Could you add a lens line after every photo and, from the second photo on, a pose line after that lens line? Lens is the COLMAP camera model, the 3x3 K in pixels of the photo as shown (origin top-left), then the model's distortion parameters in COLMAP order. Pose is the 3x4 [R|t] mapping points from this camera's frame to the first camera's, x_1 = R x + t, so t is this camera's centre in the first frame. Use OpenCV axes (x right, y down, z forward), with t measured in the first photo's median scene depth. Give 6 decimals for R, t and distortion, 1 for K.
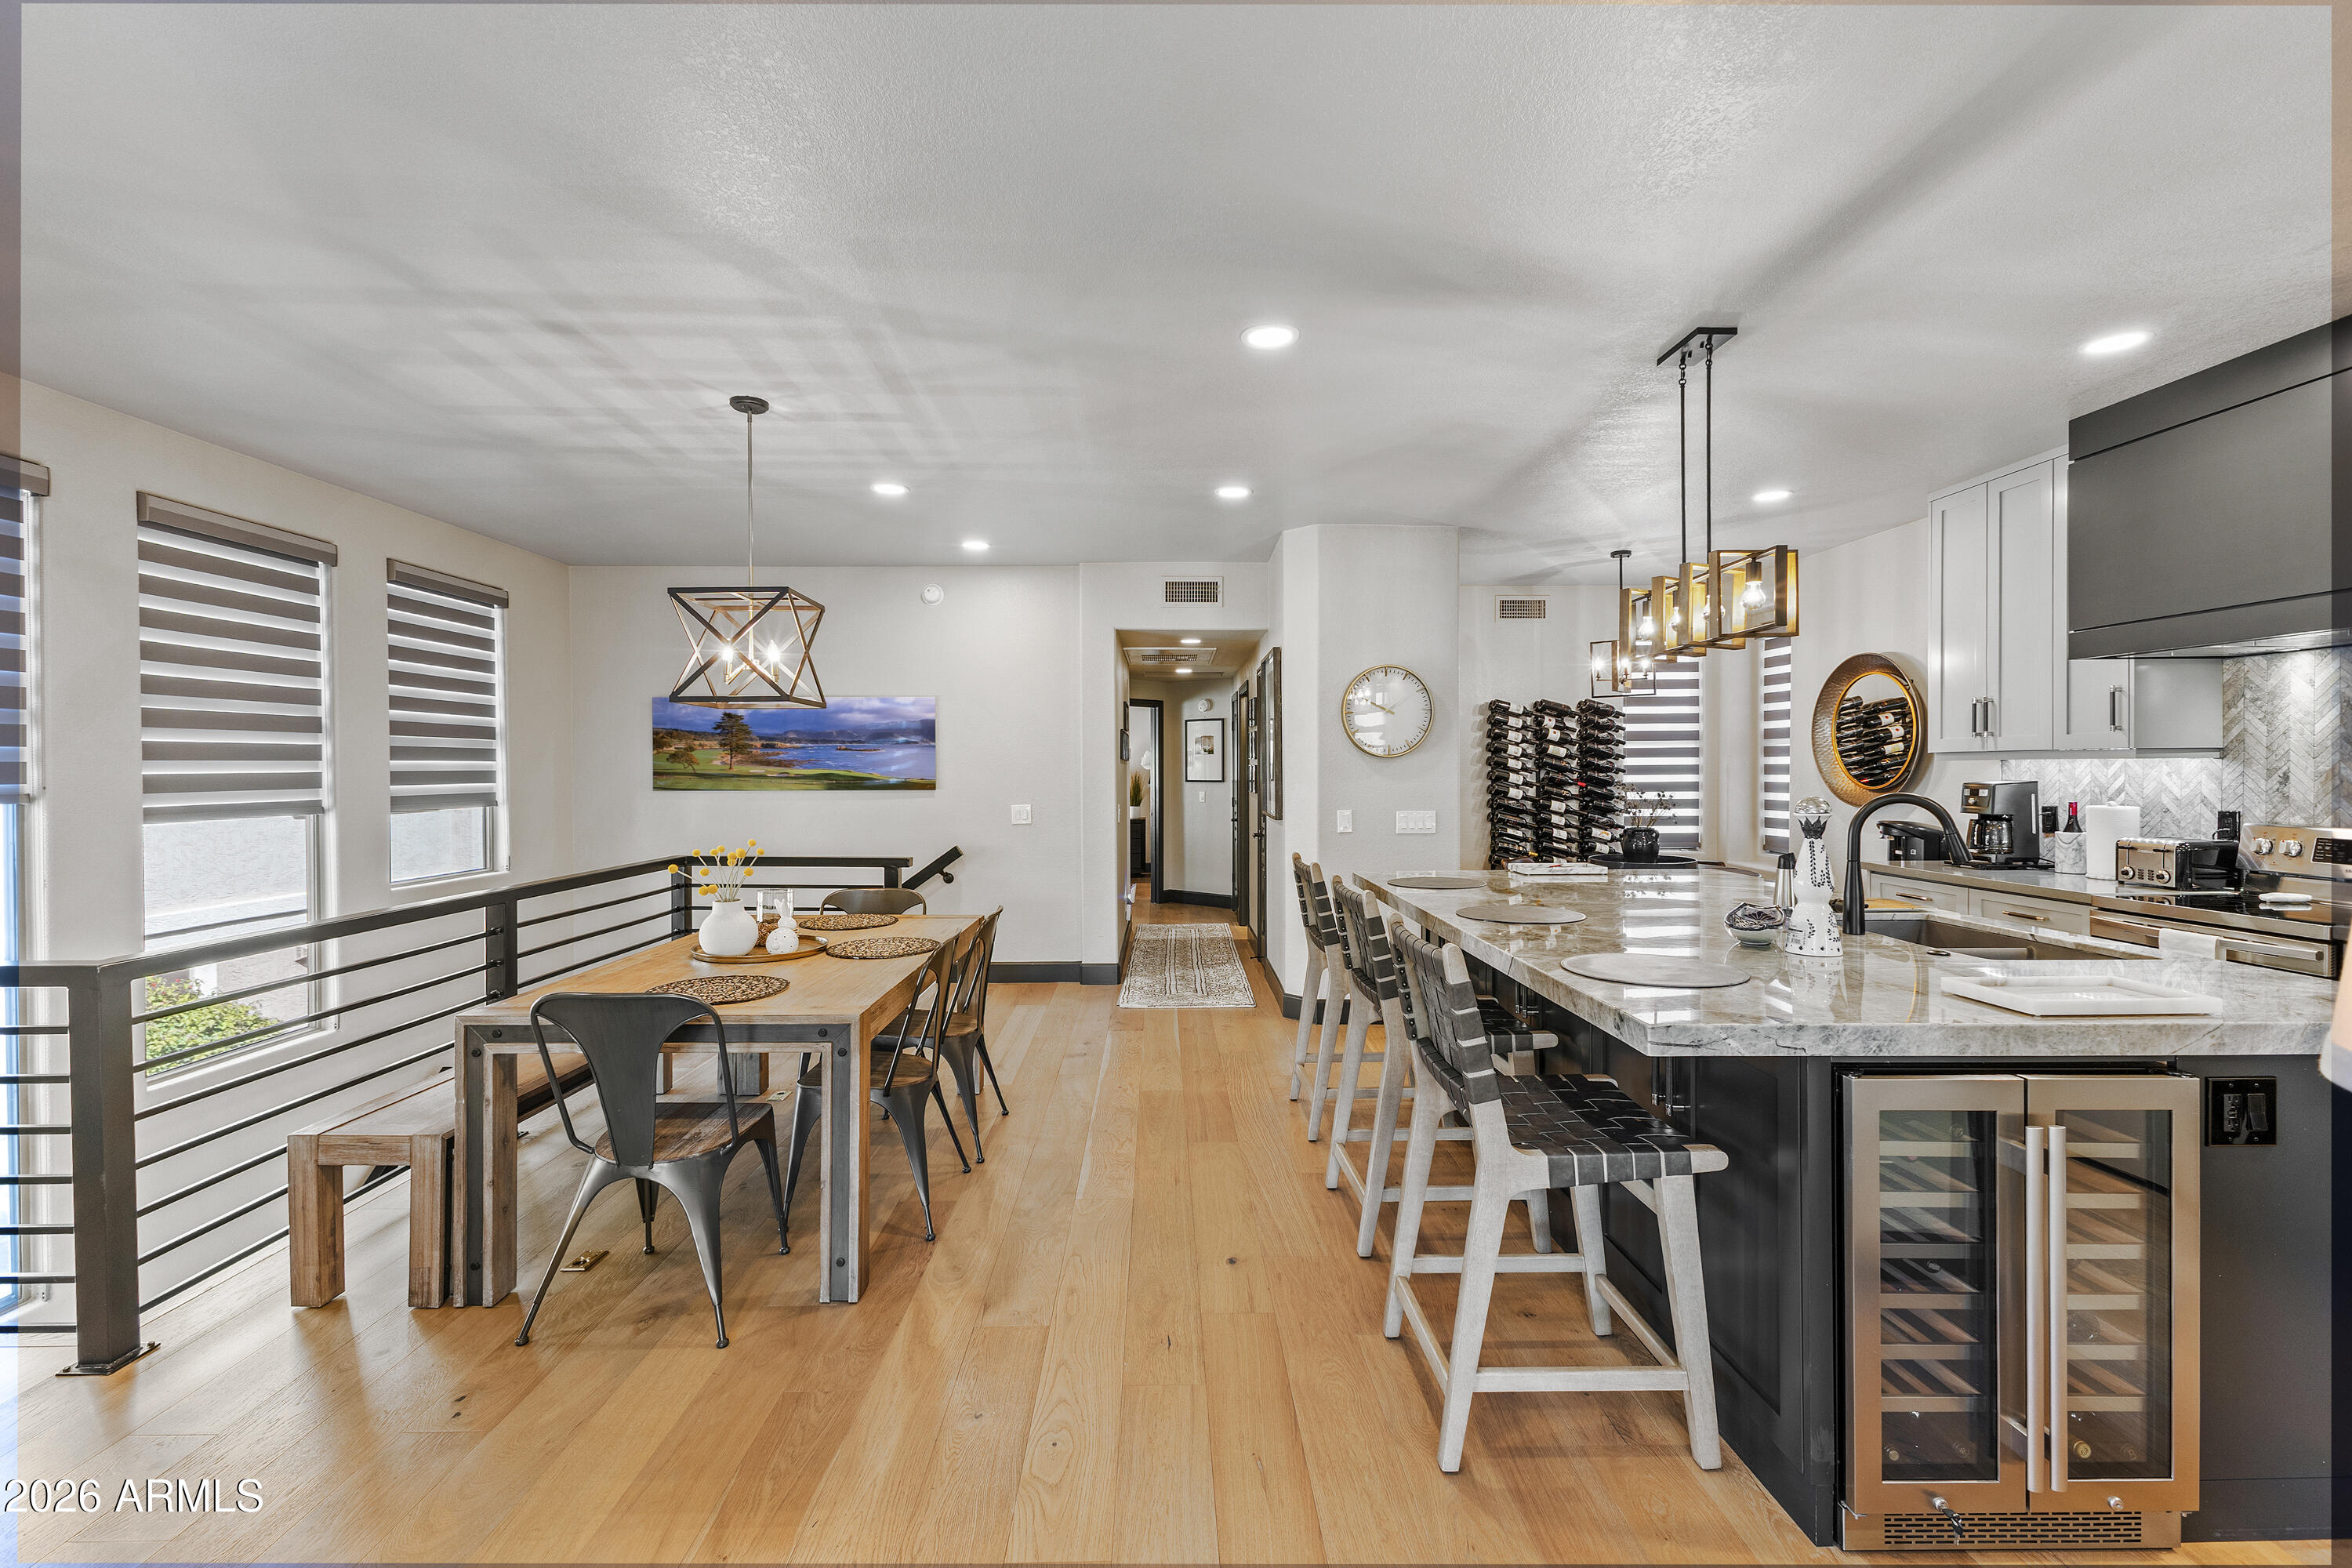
lens RADIAL K [[1001.8, 0, 1176.9], [0, 1001.8, 770.8], [0, 0, 1]] dist [0.001557, -0.000498]
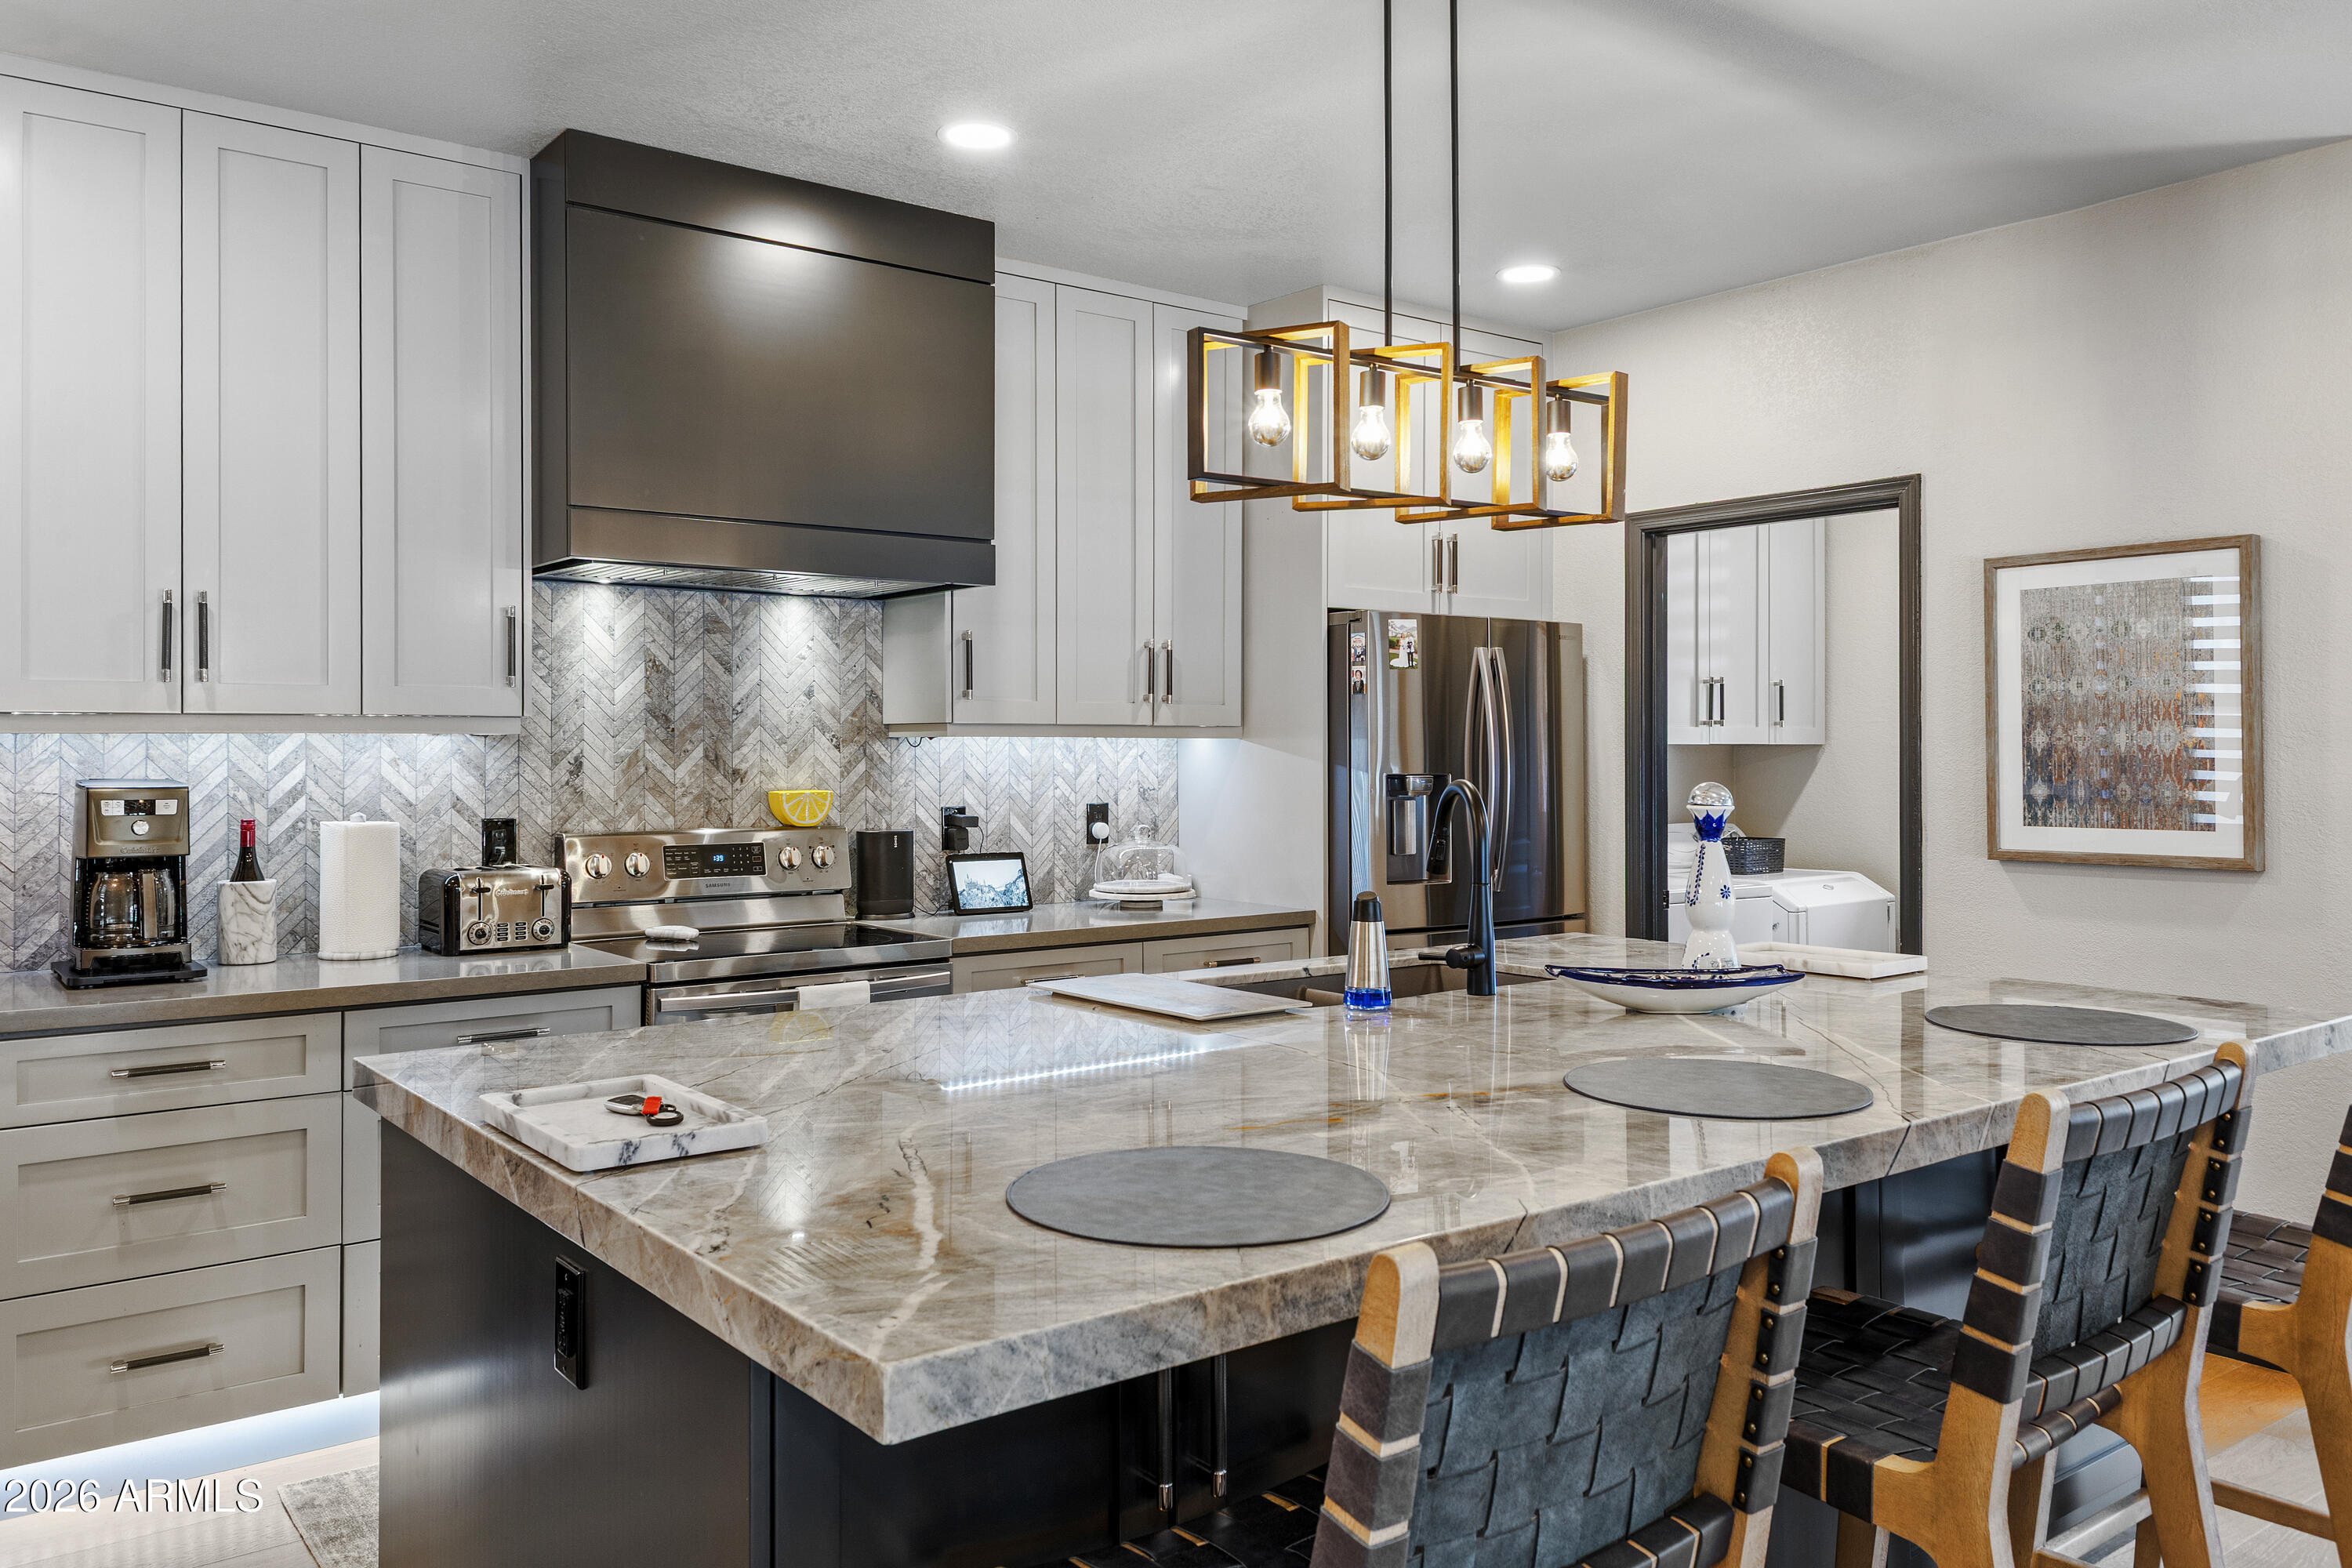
lens RADIAL K [[1735.1, 0, 1176.4], [0, 1735.1, 741.0], [0, 0, 1]] dist [0.030176, -0.001485]
pose [[-0.589118, 0.006215, 0.808023, -0.057517], [0.004798, 0.999980, -0.004193, -0.001395], [-0.808033, 0.001407, -0.589136, 0.770222]]
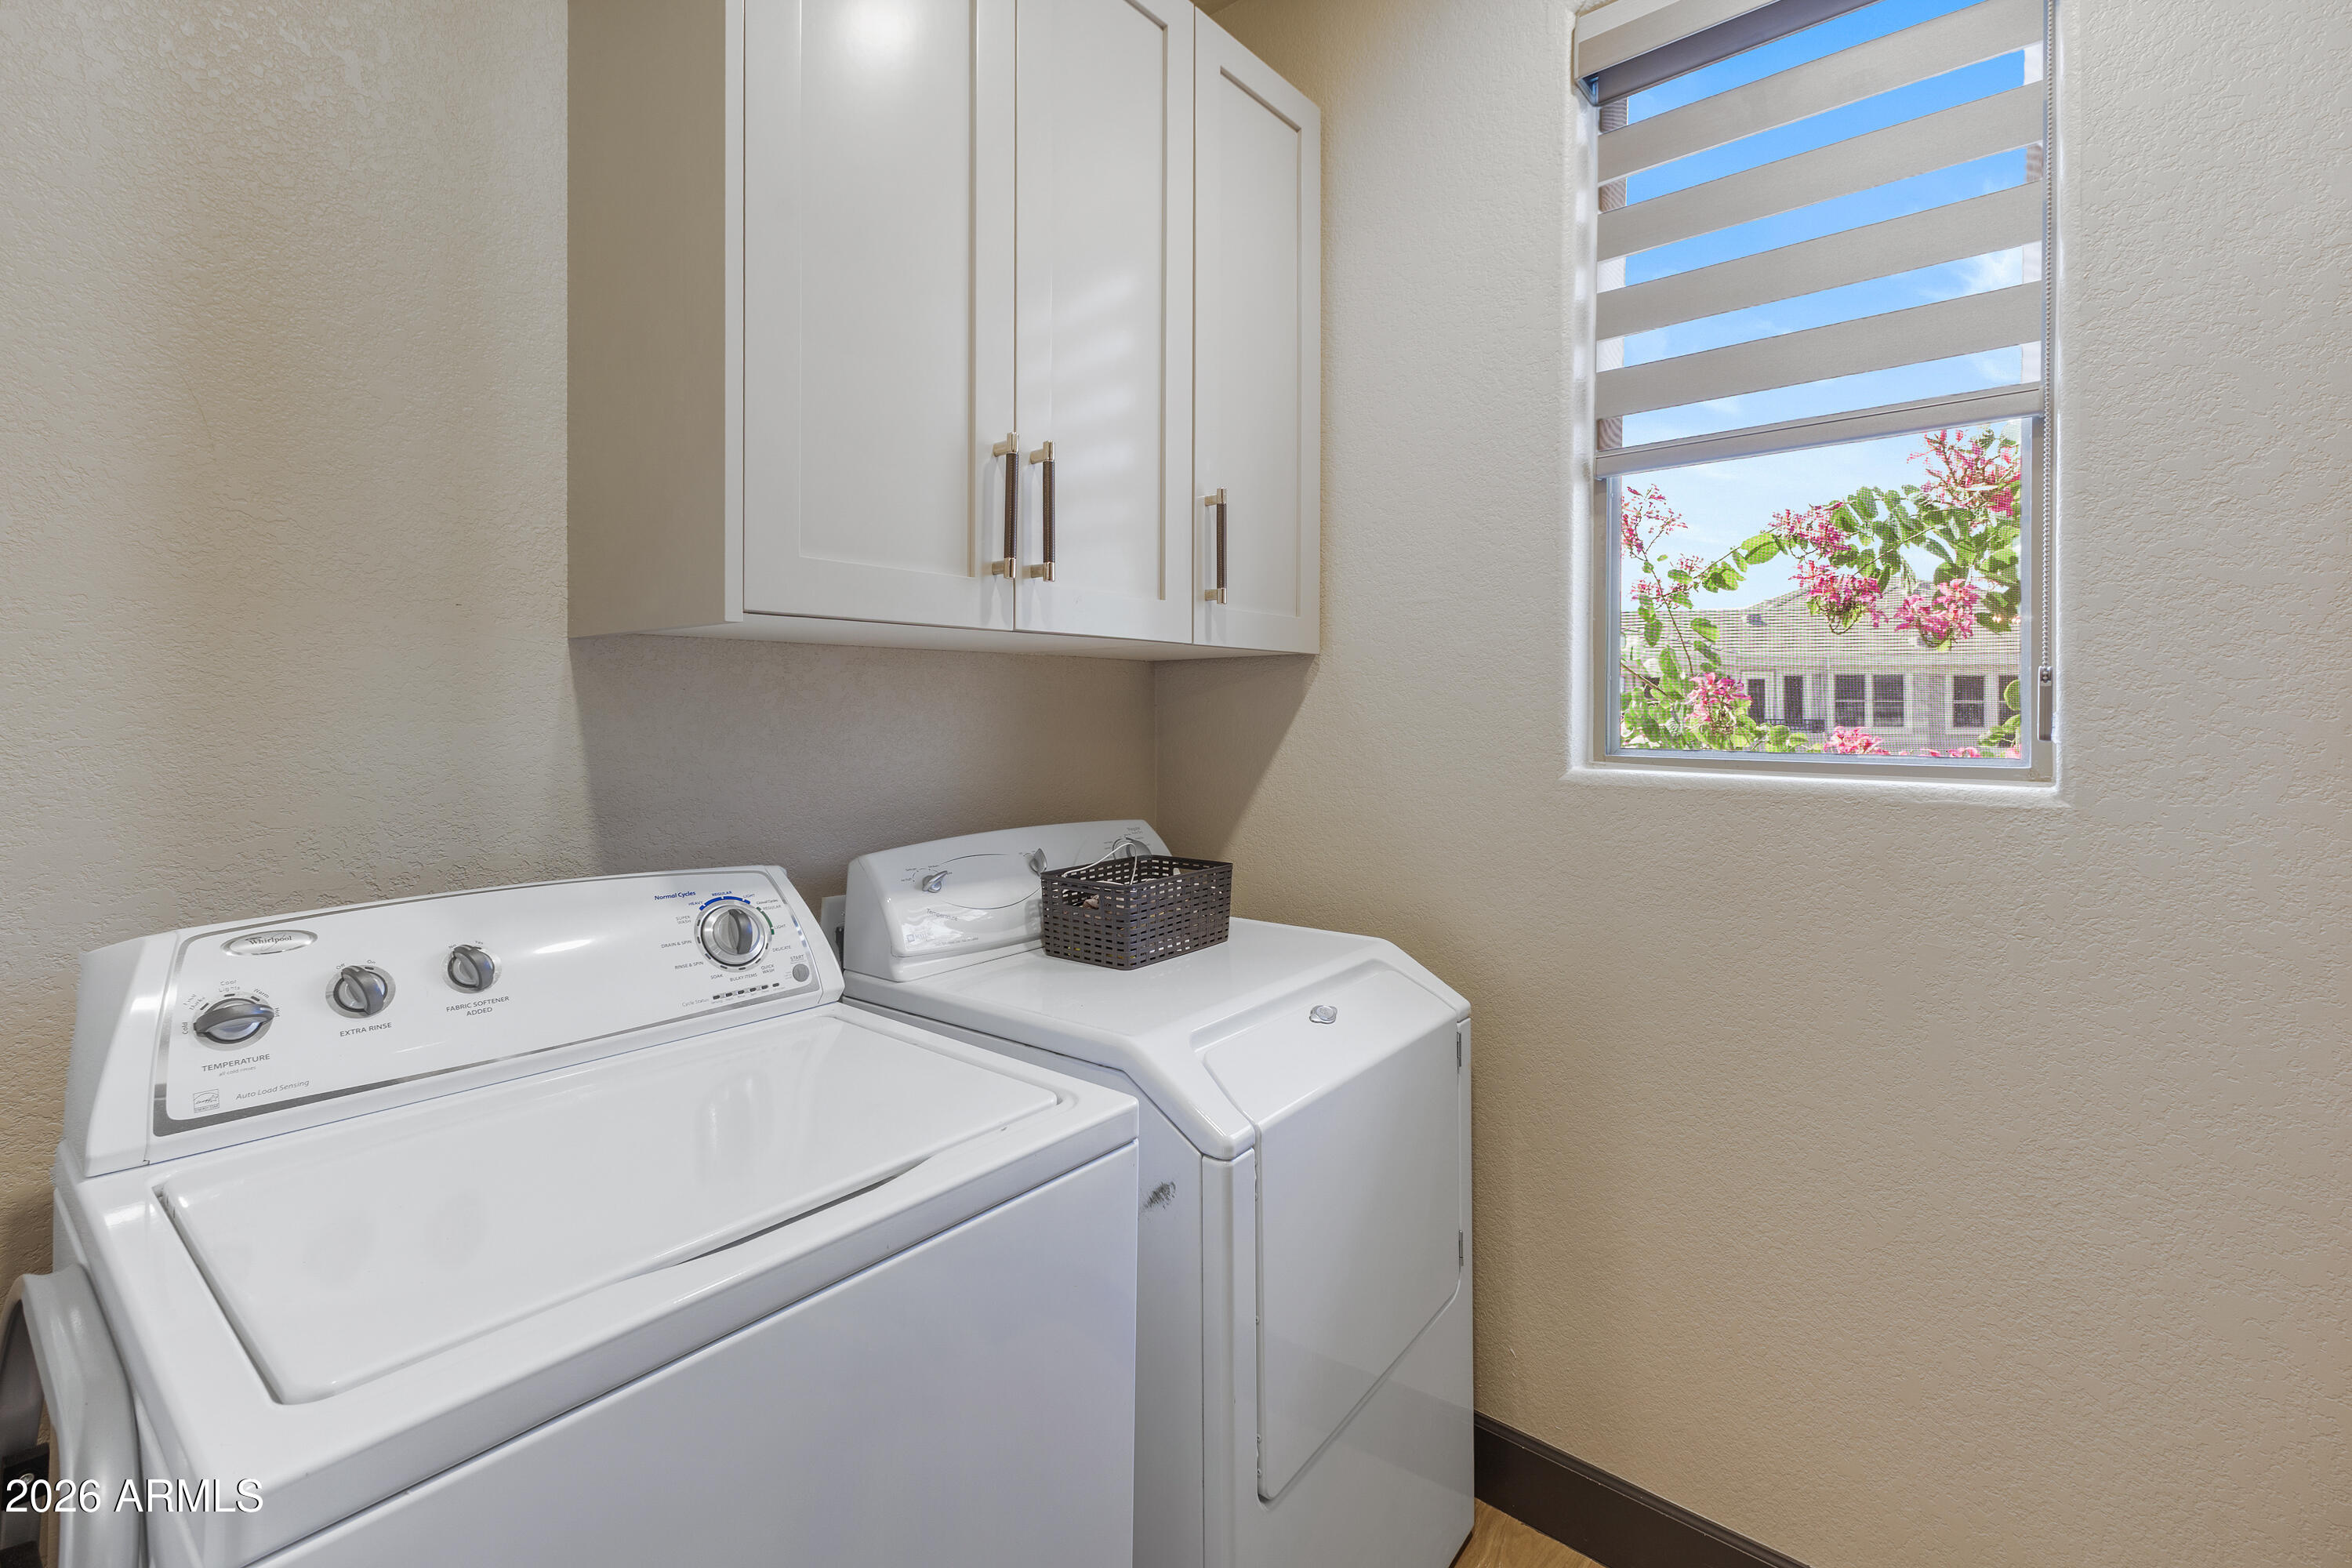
lens RADIAL K [[1019.5, 0, 1176.2], [0, 1019.5, 772.4], [0, 0, 1]] dist [0.001201, -0.000227]
pose [[-0.759541, -0.031994, 0.649673, 0.411594], [0.000936, 0.998735, 0.050279, 0.015756], [-0.650459, 0.038797, -0.758550, 0.068351]]
